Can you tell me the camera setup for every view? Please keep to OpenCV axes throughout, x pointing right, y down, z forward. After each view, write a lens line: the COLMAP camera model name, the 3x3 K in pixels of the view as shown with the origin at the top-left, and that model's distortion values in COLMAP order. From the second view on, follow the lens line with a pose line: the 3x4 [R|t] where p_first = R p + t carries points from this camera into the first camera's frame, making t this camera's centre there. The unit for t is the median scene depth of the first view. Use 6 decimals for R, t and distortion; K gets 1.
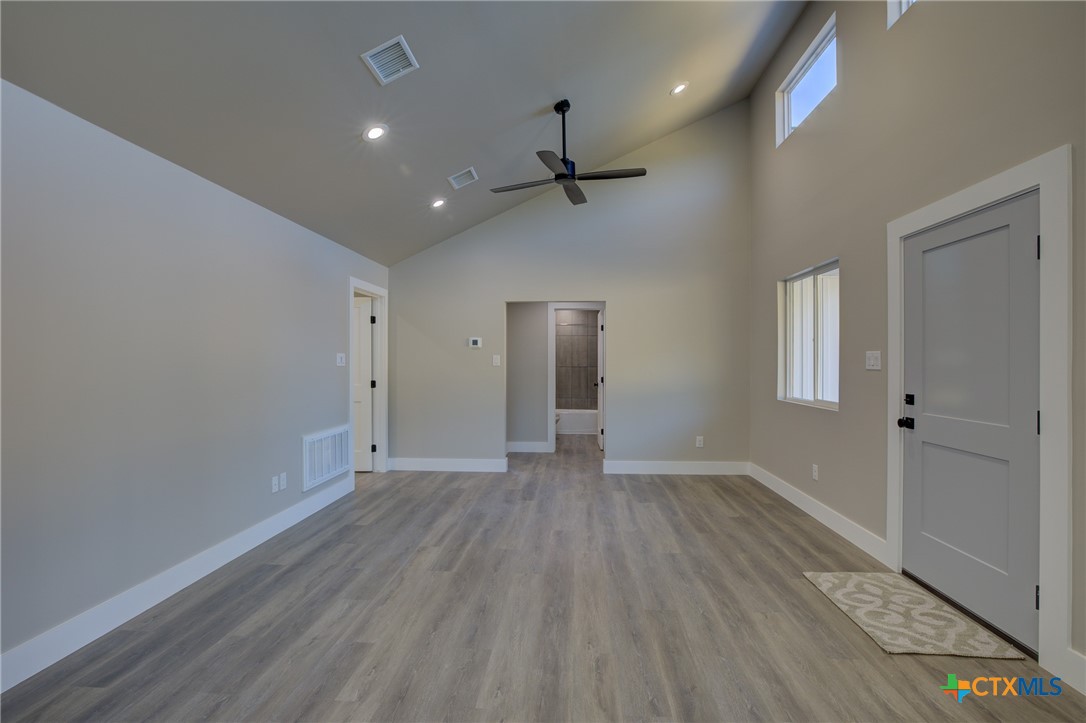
lens RADIAL K [[501.1, 0, 533.4], [0, 501.1, 362.2], [0, 0, 1]] dist [-0.038171, 0.009410]
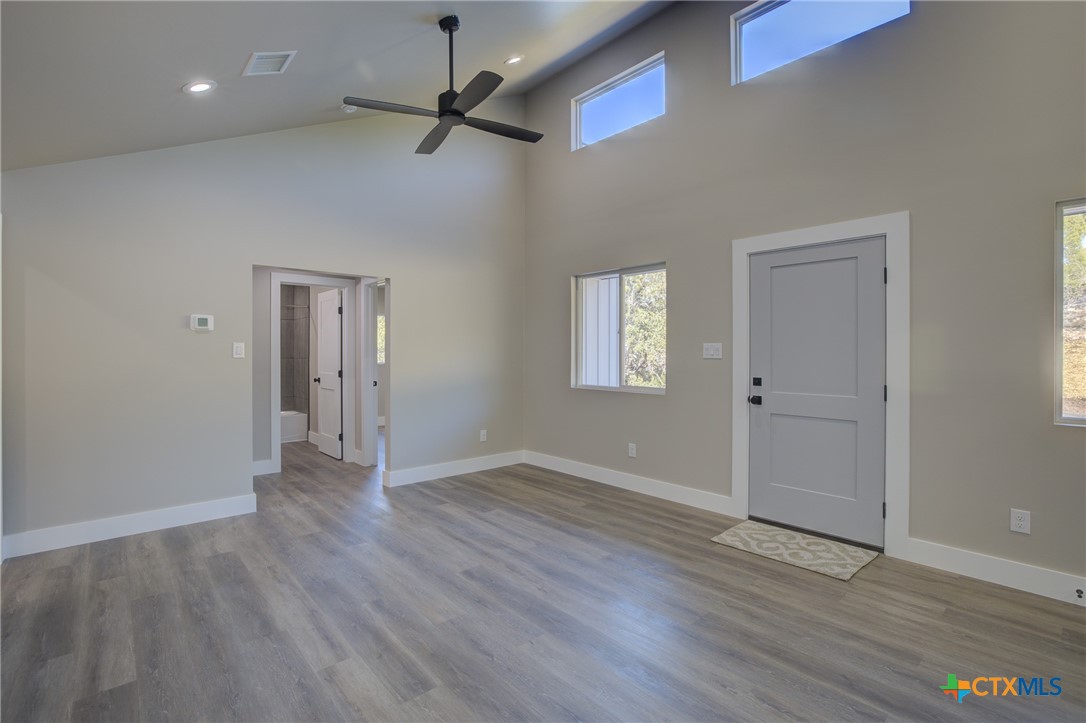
lens RADIAL K [[501.1, 0, 544.1], [0, 501.1, 352.6], [0, 0, 1]] dist [-0.038171, 0.009410]
pose [[0.696616, -0.001237, 0.717443, -0.432355], [0.000725, 0.999999, 0.001020, -0.000946], [-0.717444, -0.000191, 0.696616, 0.393551]]
